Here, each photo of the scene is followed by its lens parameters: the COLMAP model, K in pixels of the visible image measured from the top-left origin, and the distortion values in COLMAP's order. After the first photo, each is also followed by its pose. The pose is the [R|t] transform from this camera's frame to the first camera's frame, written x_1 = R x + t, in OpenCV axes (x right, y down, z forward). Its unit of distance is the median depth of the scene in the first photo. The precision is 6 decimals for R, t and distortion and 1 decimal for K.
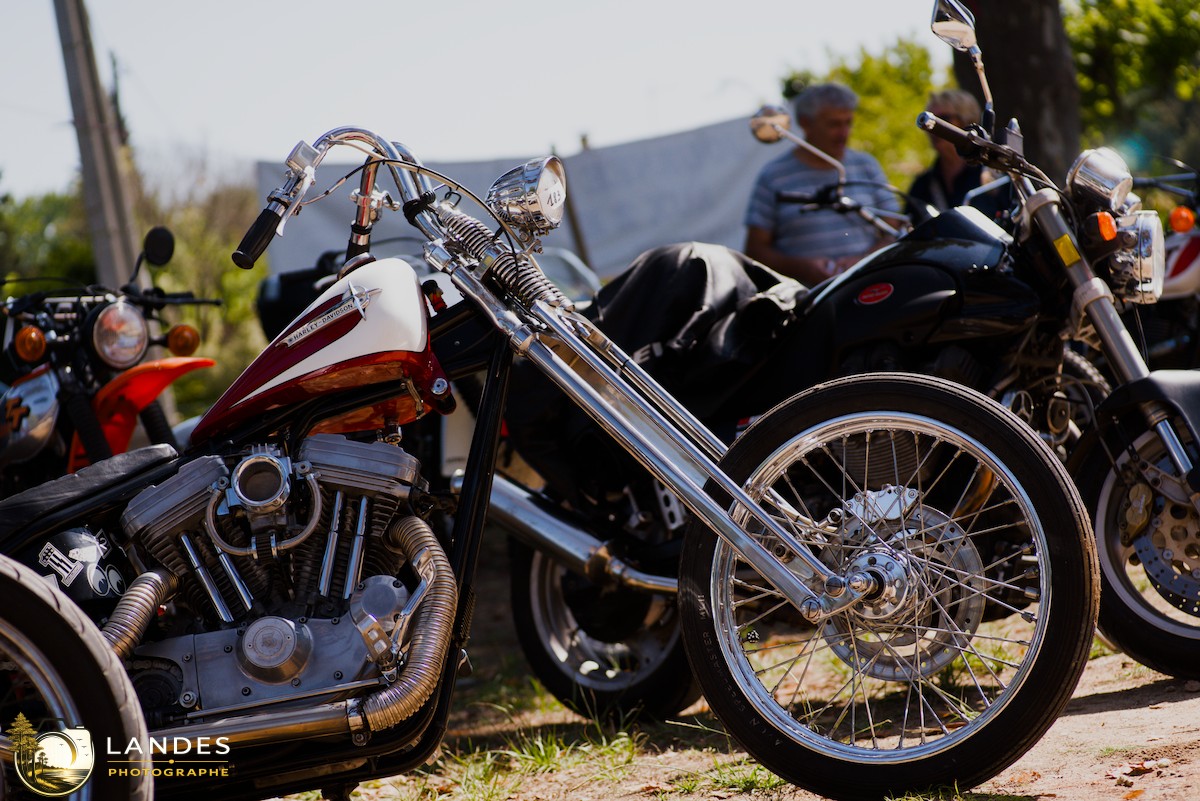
lens RADIAL K [[3289.1, 0, 600.0], [0, 3289.1, 400.5], [0, 0, 1]] dist [0.027254, -1.455870]
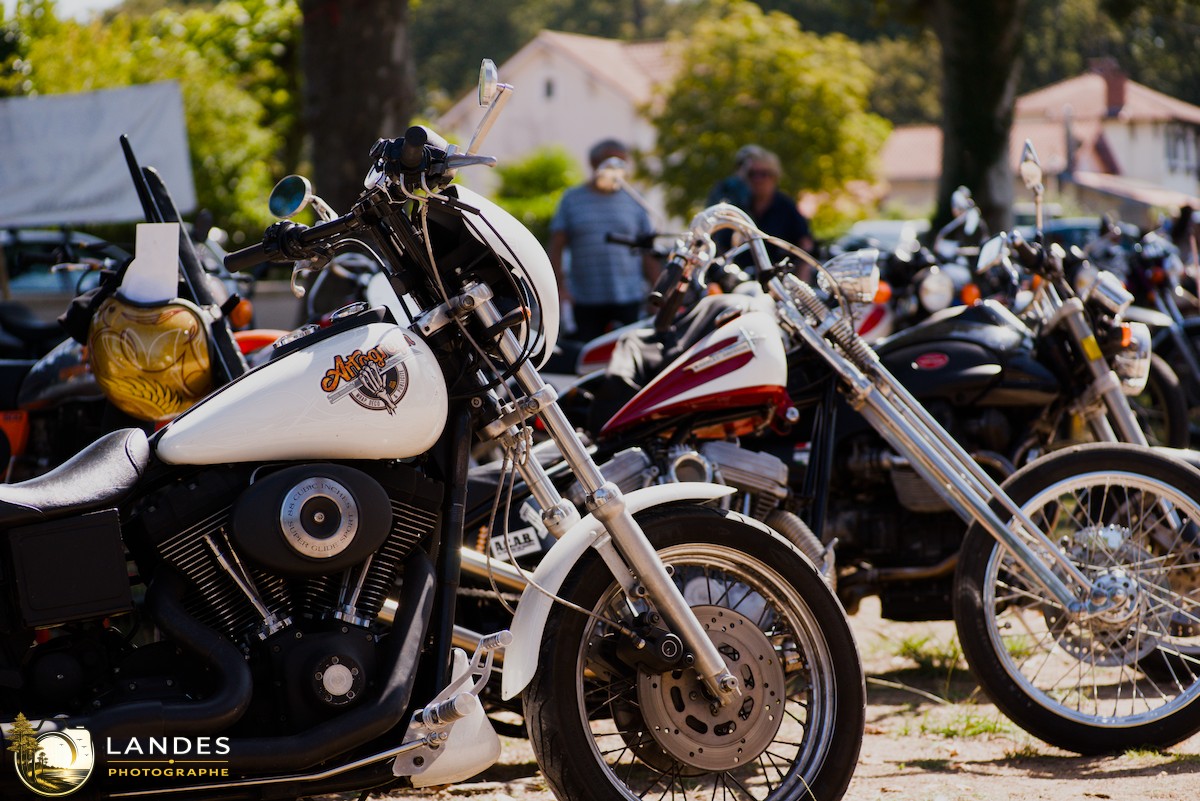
lens RADIAL K [[3289.1, 0, 600.0], [0, 3289.1, 400.5], [0, 0, 1]] dist [0.027254, -1.455870]
pose [[0.947078, 0.114738, 0.299796, -0.523083], [-0.118317, 0.992956, -0.006251, 0.007726], [-0.298401, -0.029551, 0.953983, -0.242902]]
